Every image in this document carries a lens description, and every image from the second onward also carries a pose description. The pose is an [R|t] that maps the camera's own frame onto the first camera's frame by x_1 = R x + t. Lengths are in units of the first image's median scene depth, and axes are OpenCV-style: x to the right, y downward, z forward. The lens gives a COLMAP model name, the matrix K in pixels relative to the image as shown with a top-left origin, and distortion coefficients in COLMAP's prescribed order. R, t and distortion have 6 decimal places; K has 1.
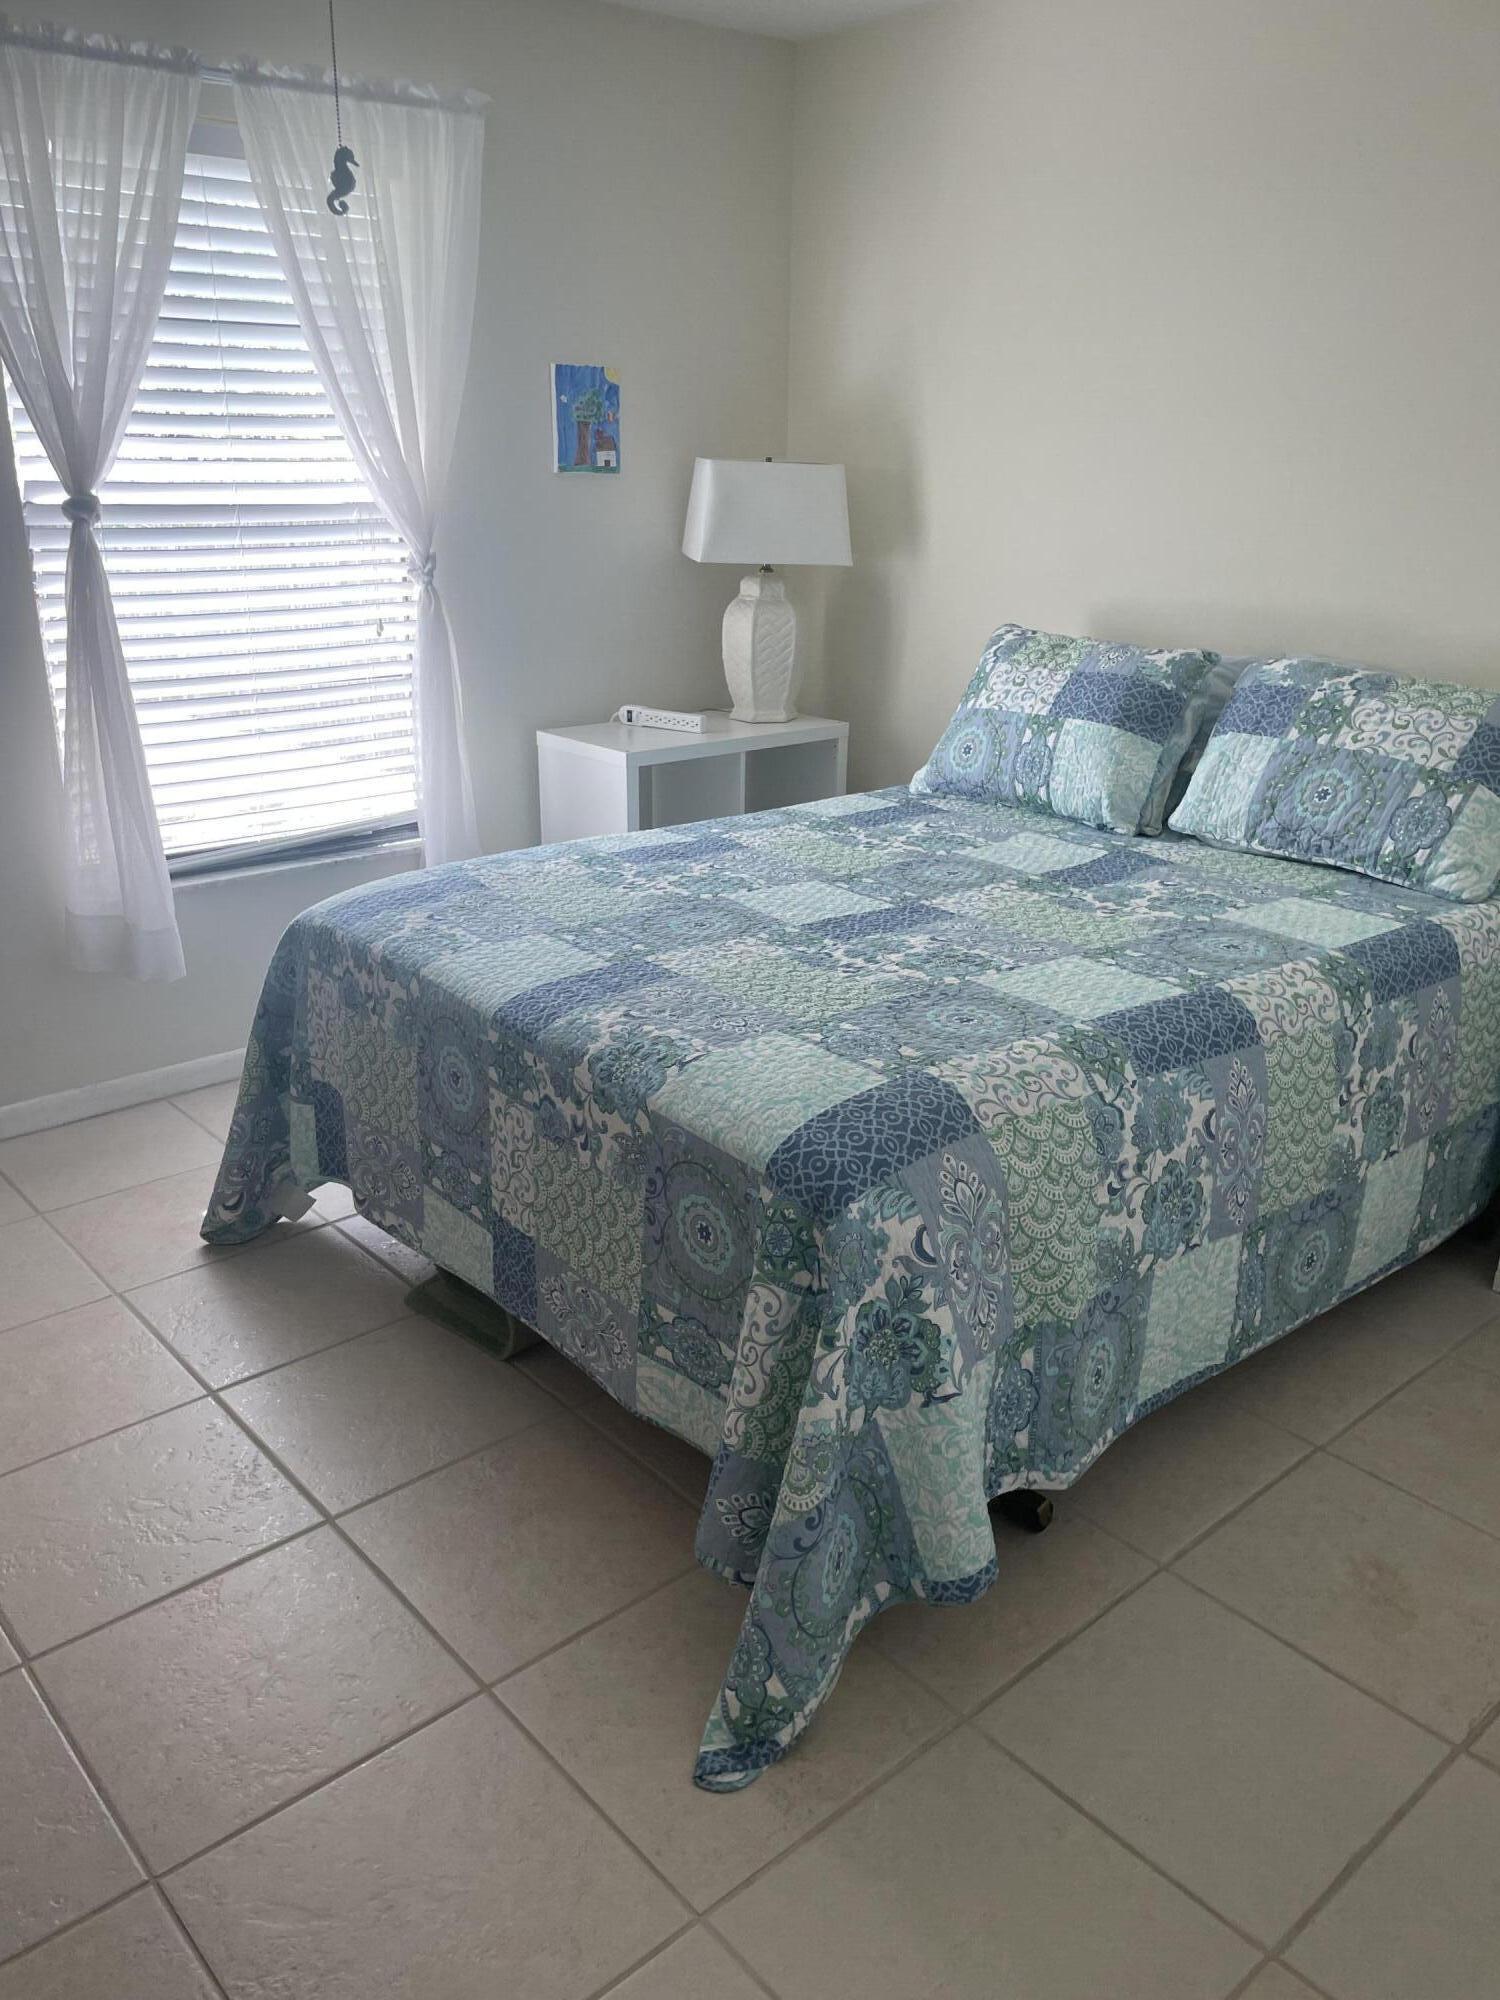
lens RADIAL K [[1563.2, 0, 750.0], [0, 1563.2, 1000.0], [0, 0, 1]] dist [0.061840, -0.002605]
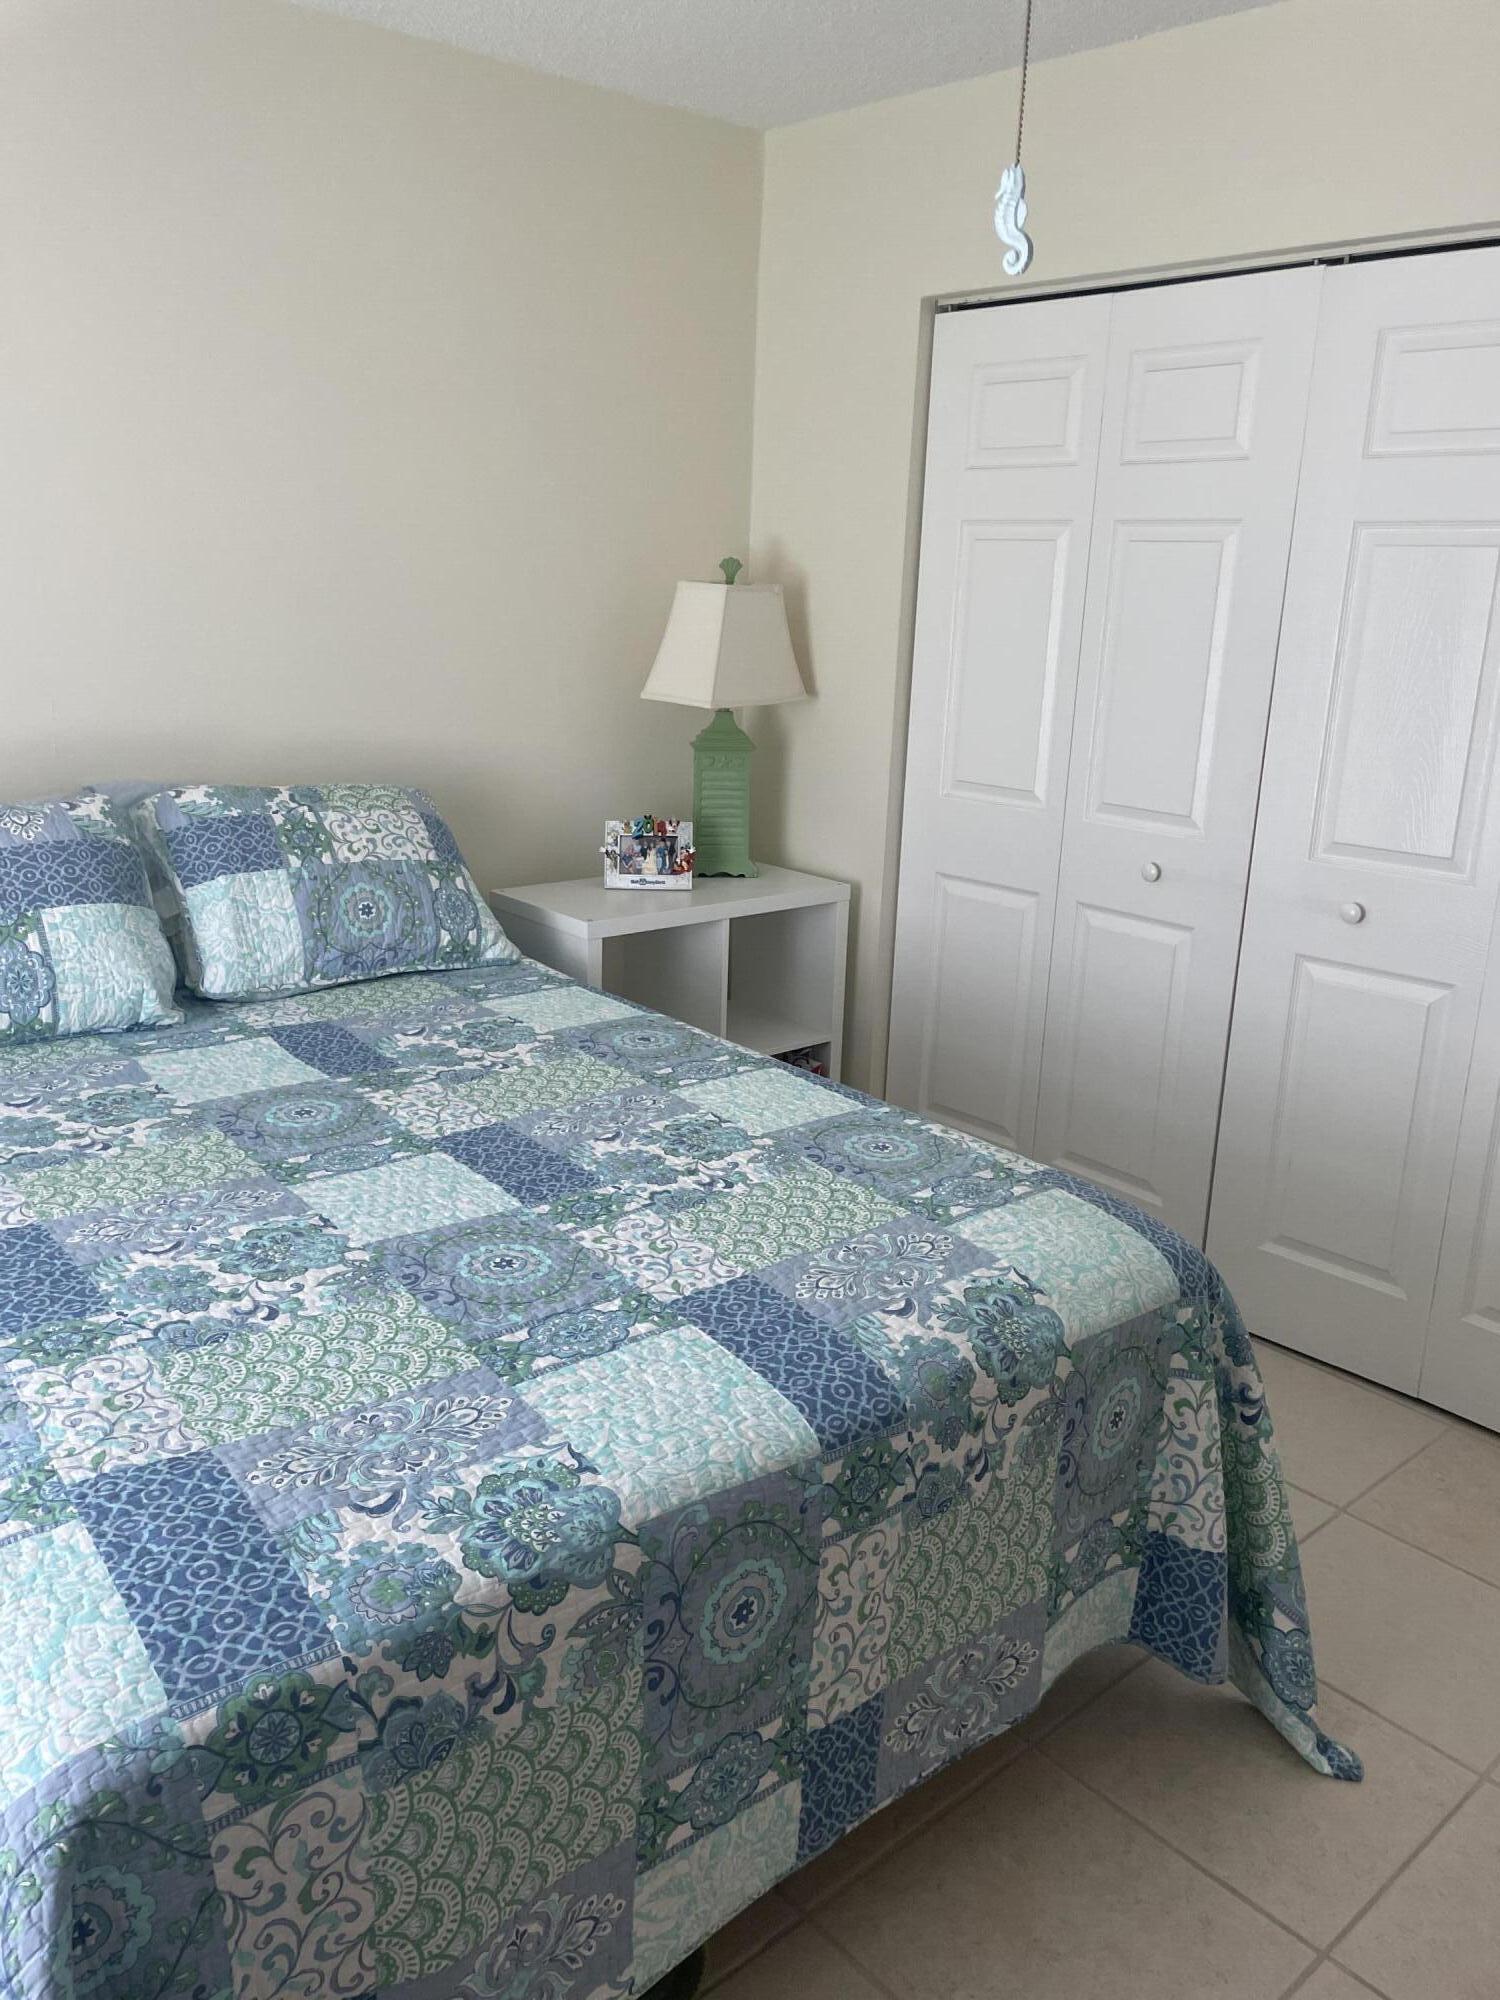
lens RADIAL K [[1530.5, 0, 748.7], [0, 1530.5, 947.3], [0, 0, 1]] dist [0.057176, 0.000628]
pose [[-0.019607, -0.249862, 0.968083, -0.599324], [0.291785, 0.924687, 0.244571, -0.285175], [-0.956283, 0.287267, 0.054775, 0.757708]]
